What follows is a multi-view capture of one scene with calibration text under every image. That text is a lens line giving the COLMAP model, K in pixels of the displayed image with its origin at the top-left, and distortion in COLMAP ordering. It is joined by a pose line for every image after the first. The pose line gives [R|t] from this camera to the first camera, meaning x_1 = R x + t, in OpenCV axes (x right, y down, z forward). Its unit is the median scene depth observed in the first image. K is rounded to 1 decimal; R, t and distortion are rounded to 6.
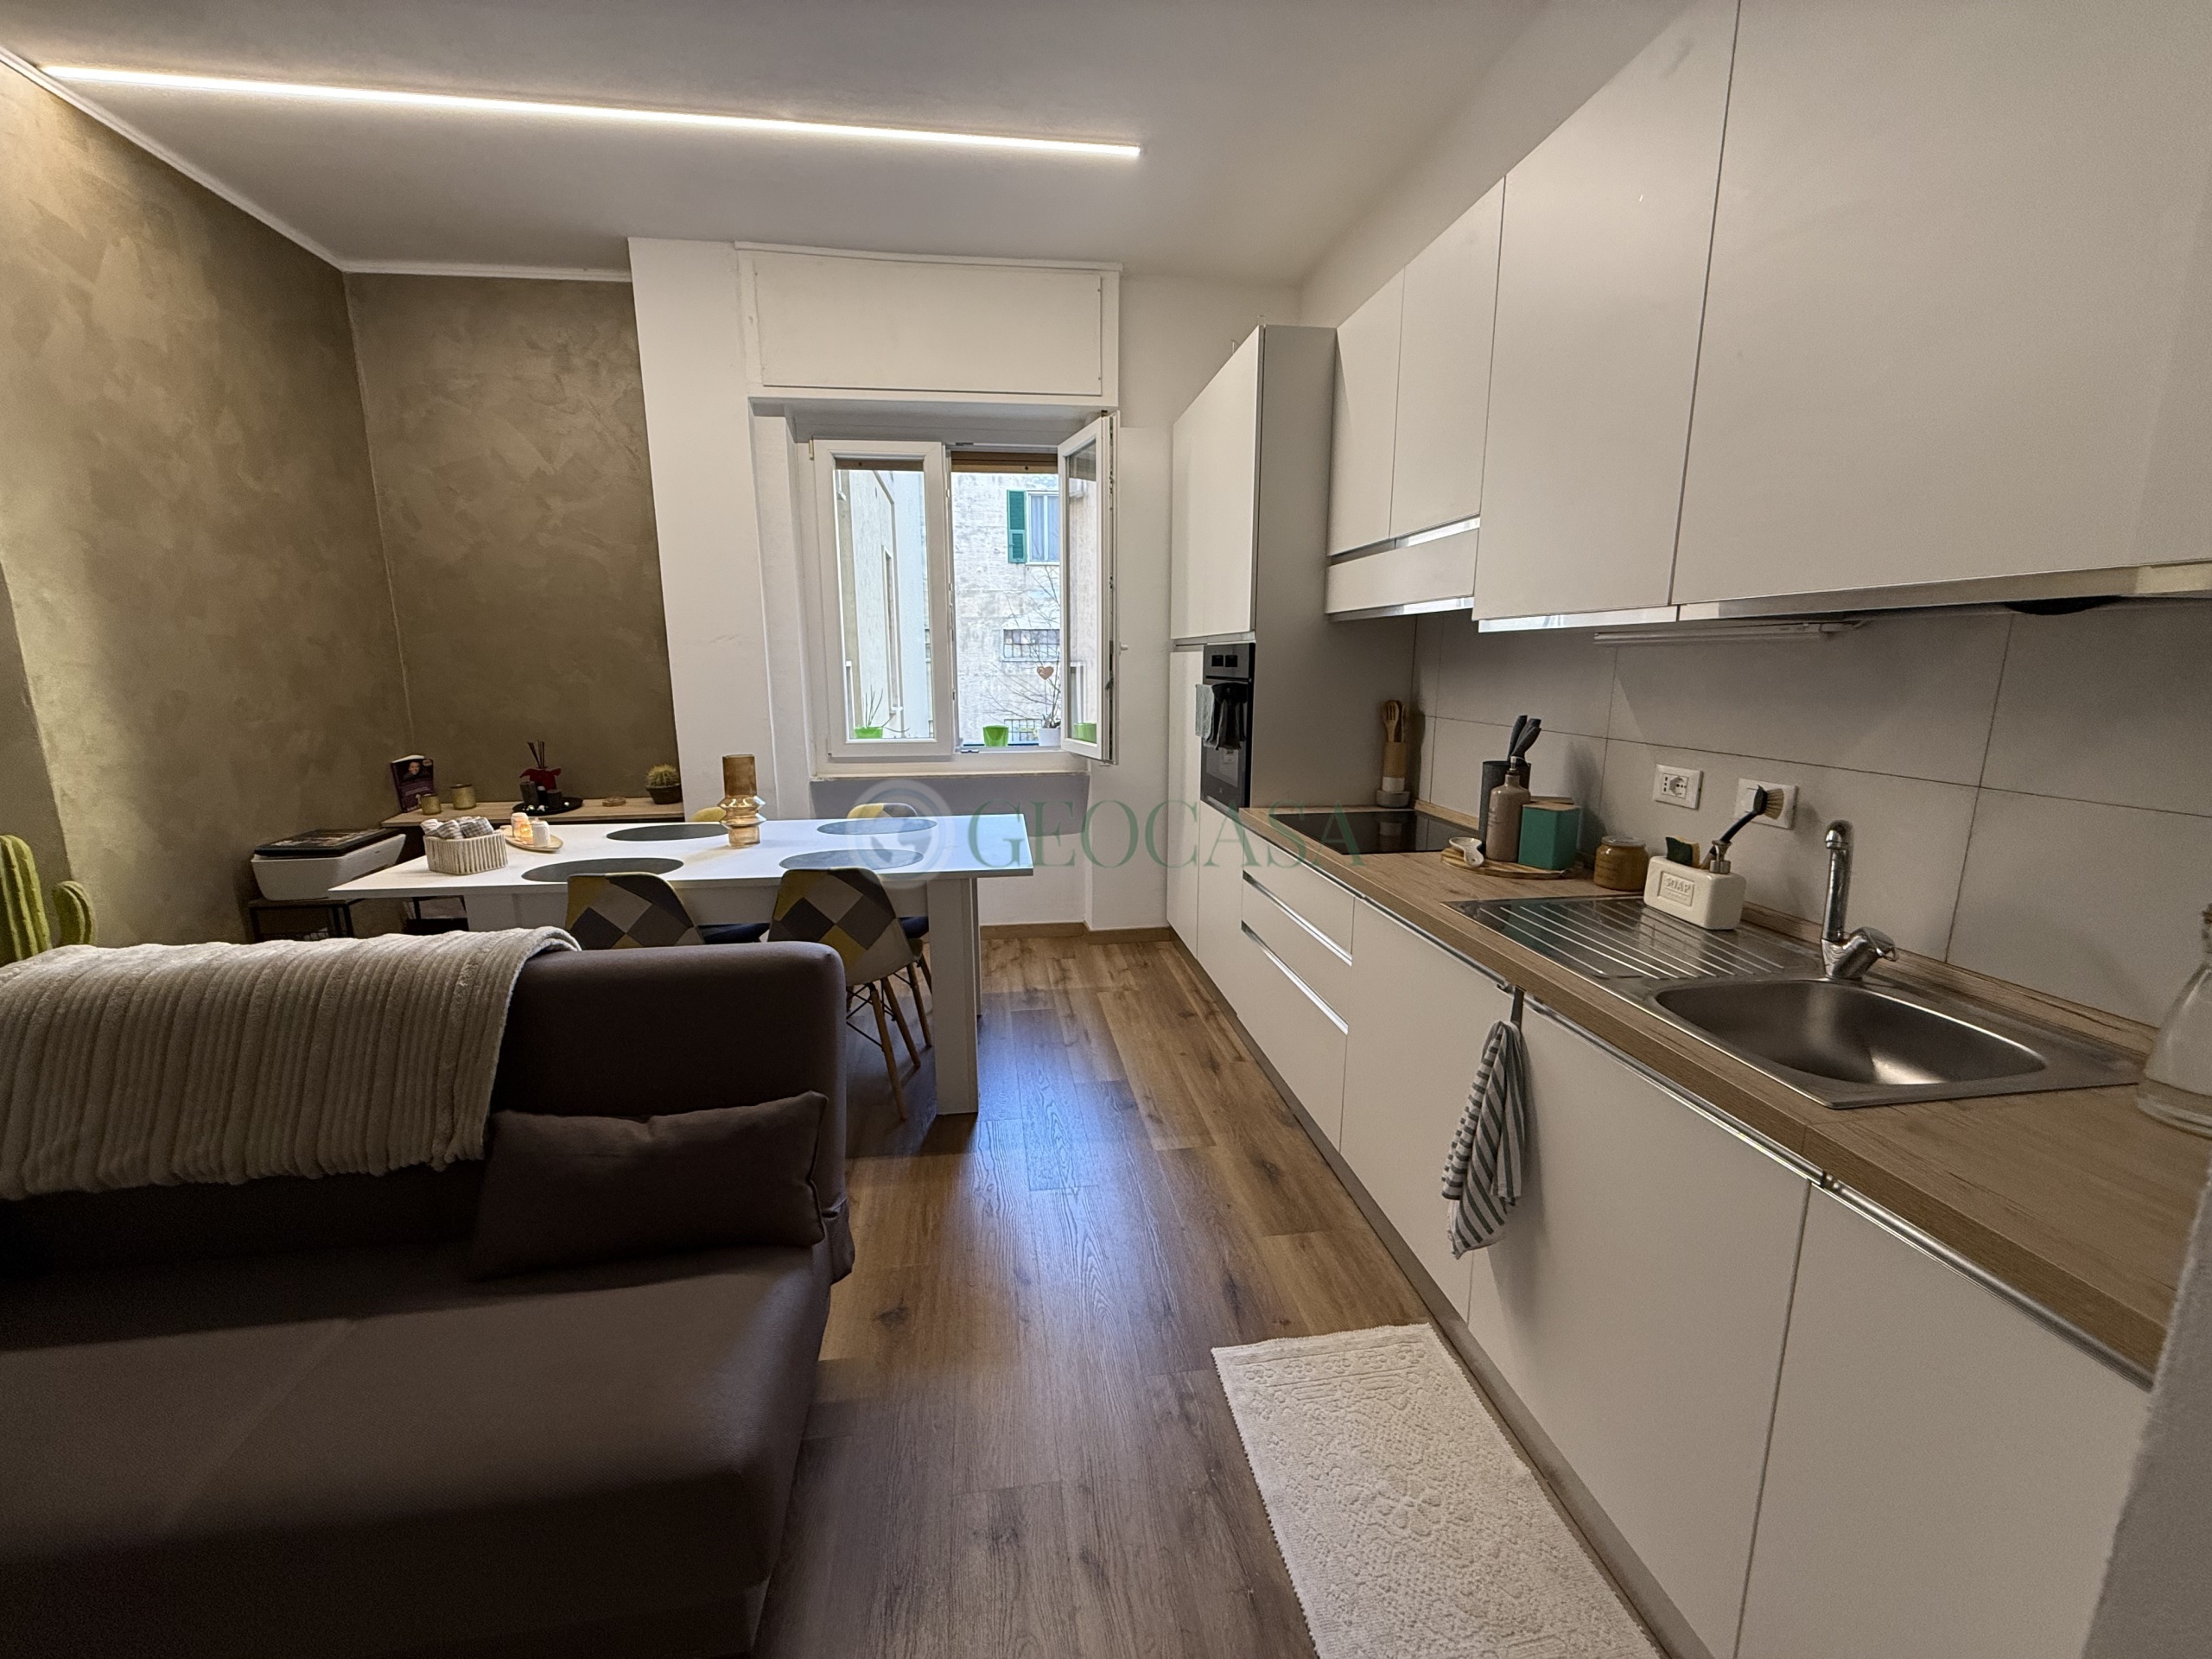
lens RADIAL K [[875.9, 0, 1101.1], [0, 875.9, 827.1], [0, 0, 1]] dist [0.000705, -0.000448]
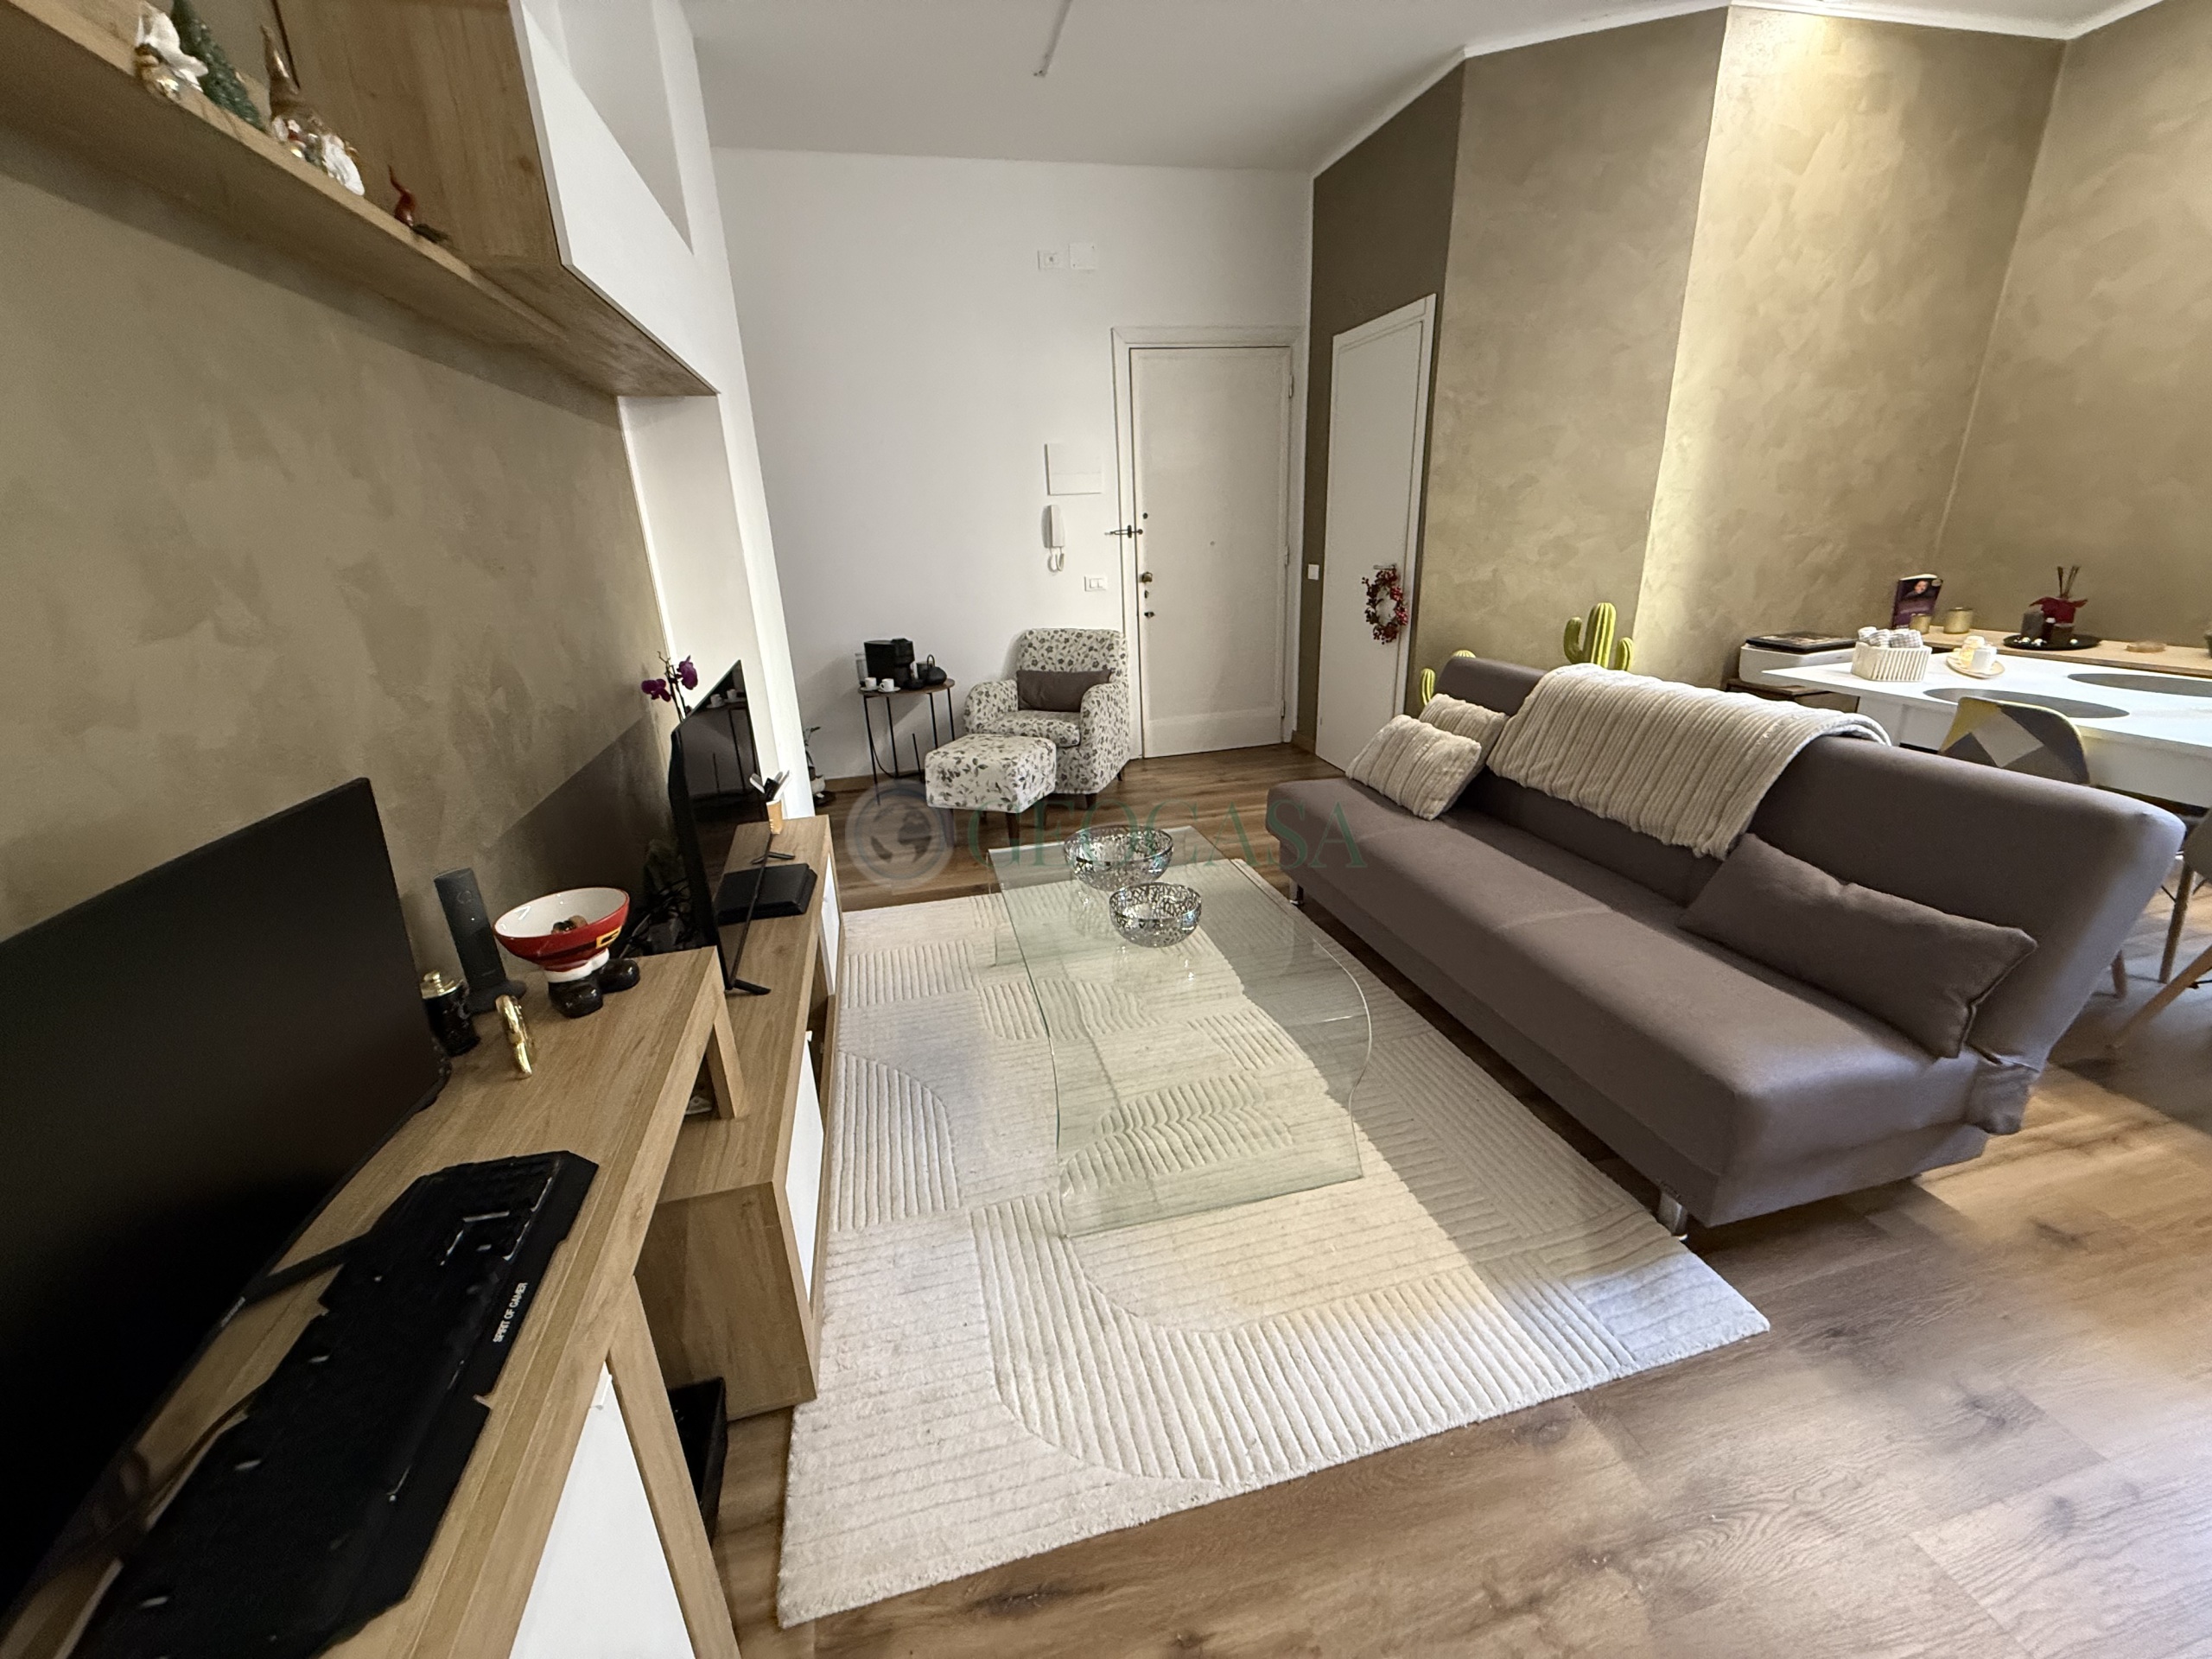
lens RADIAL K [[875.9, 0, 1100.0], [0, 875.9, 824.5], [0, 0, 1]] dist [0.000705, -0.000448]
pose [[0.098316, 0.326220, -0.940167, 0.220669], [-0.146547, 0.939190, 0.310556, 0.020153], [0.984306, 0.107246, 0.140145, -0.075071]]
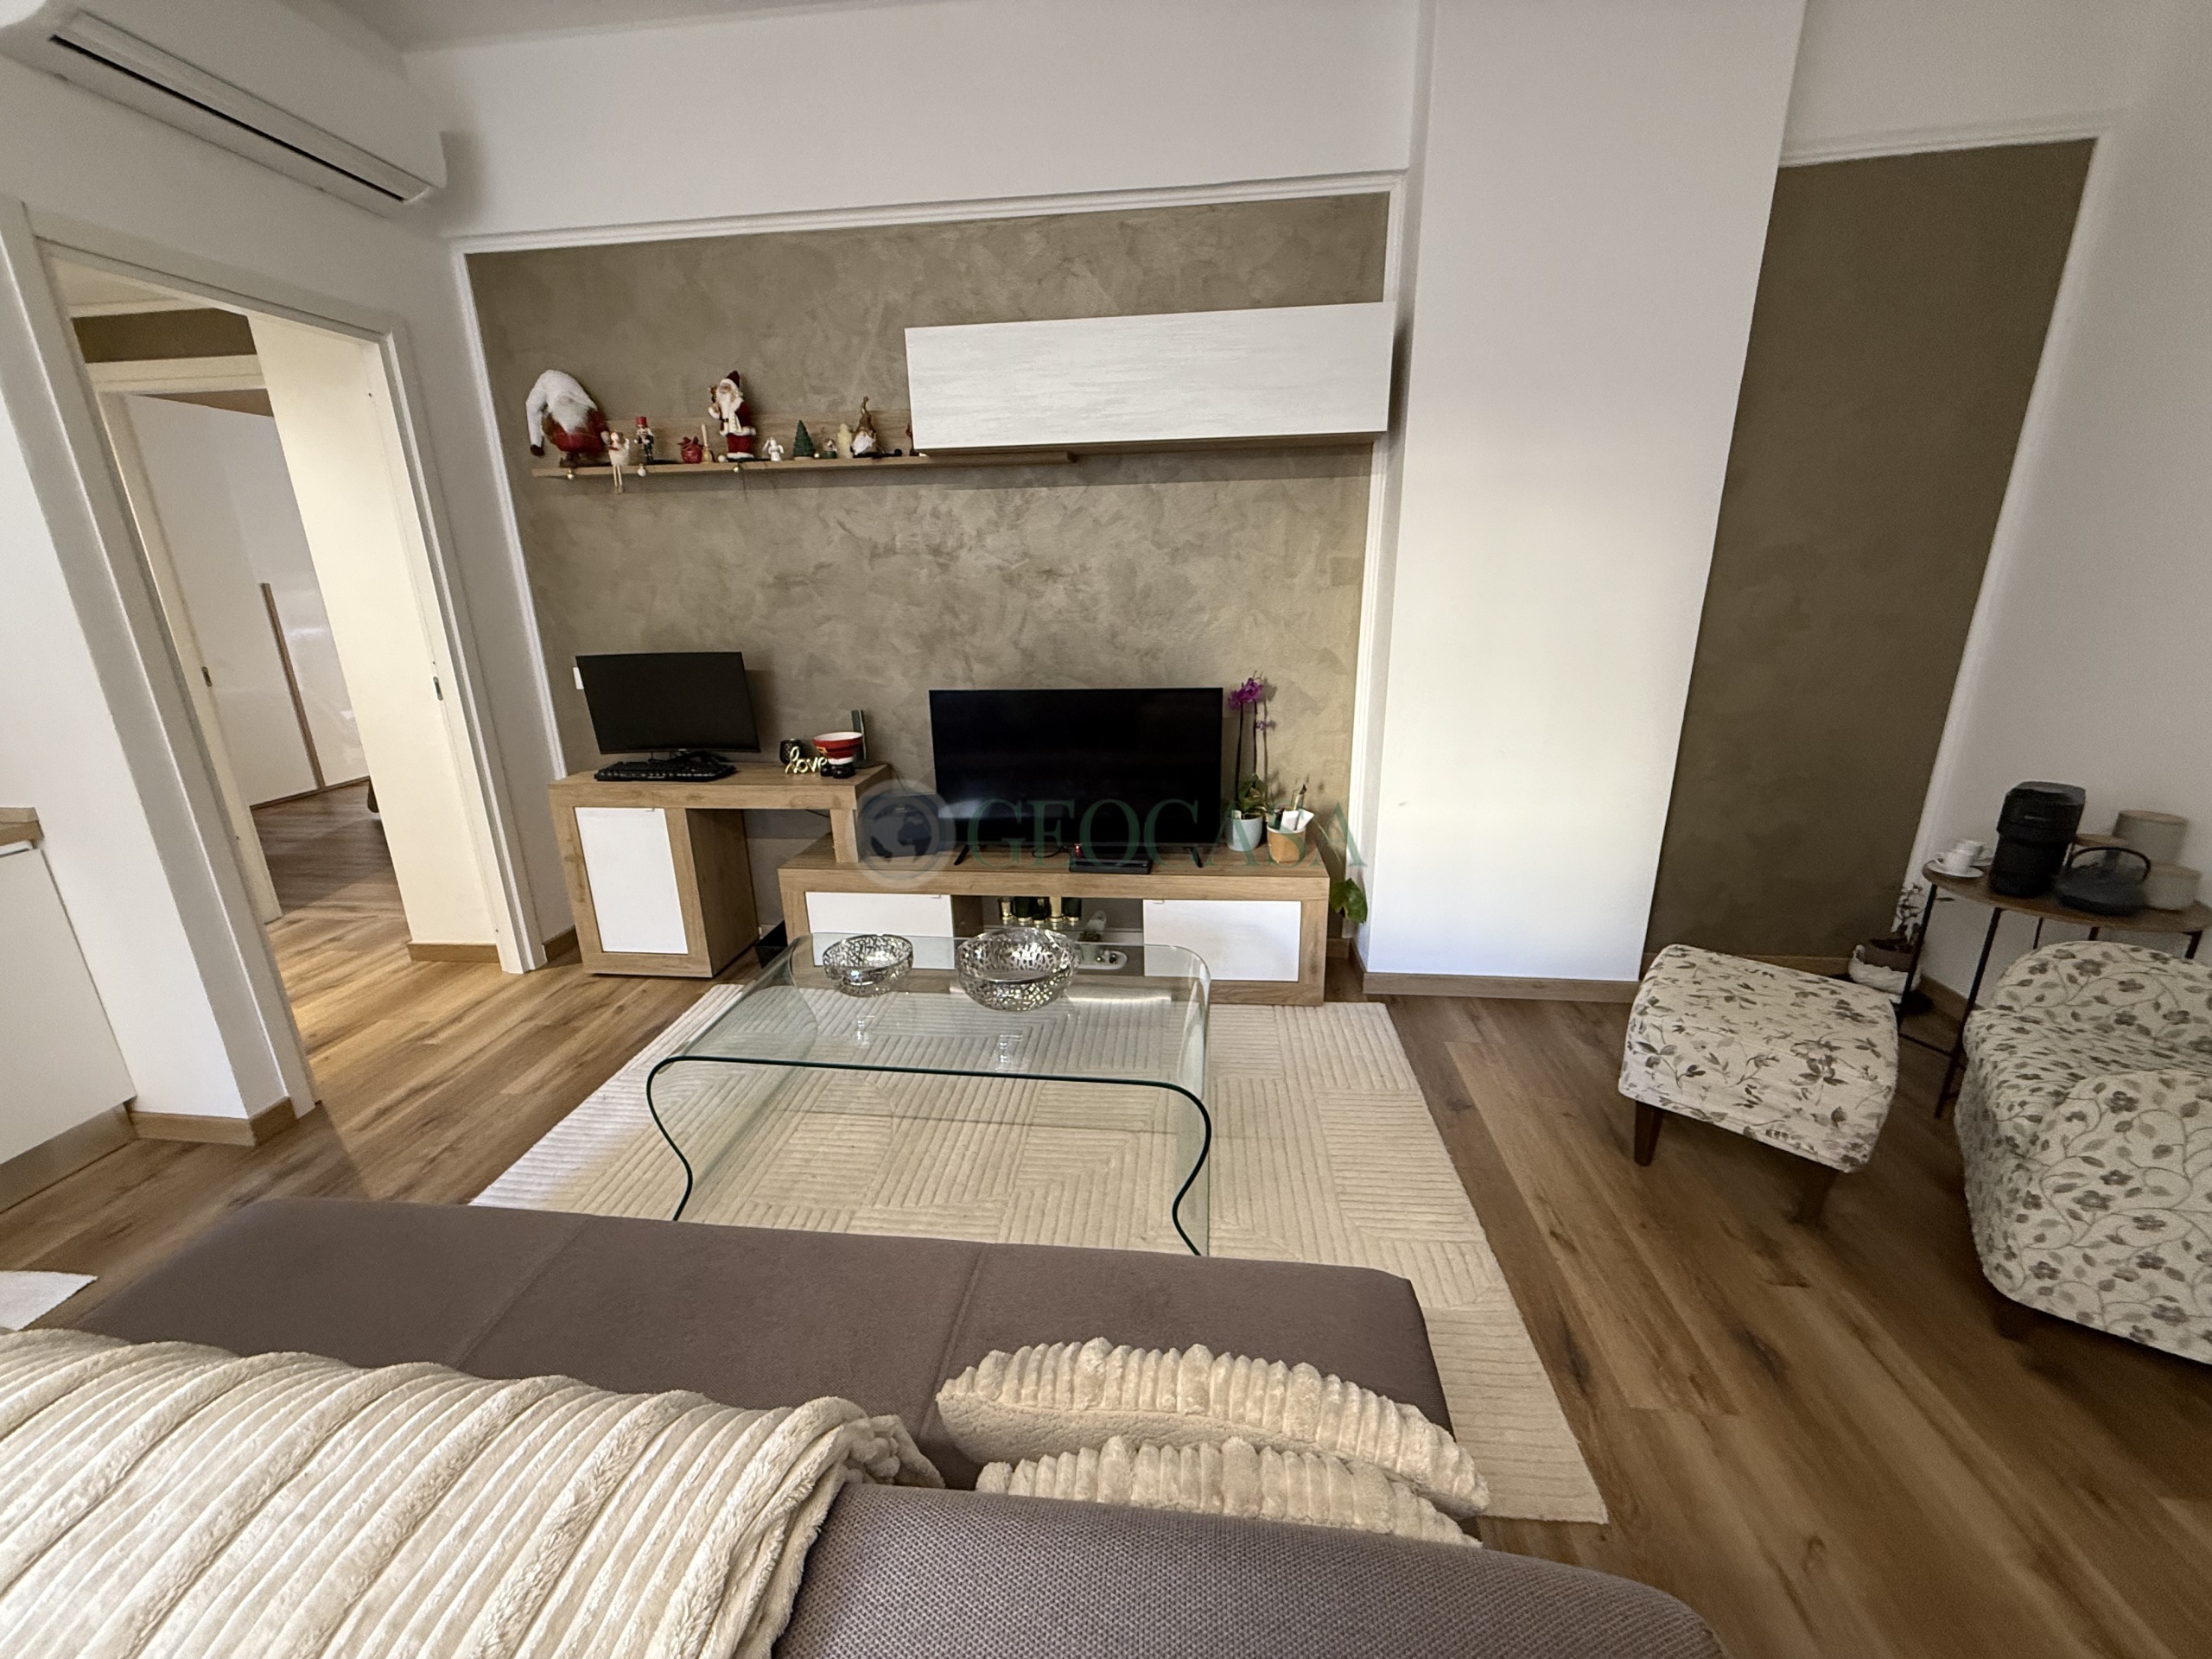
lens RADIAL K [[875.9, 0, 1099.3], [0, 875.9, 826.3], [0, 0, 1]] dist [0.000705, -0.000448]
pose [[-0.968204, -0.047976, 0.245520, -0.694927], [0.071212, 0.887978, 0.454340, -0.115712], [-0.239814, 0.457378, -0.856327, 0.553345]]
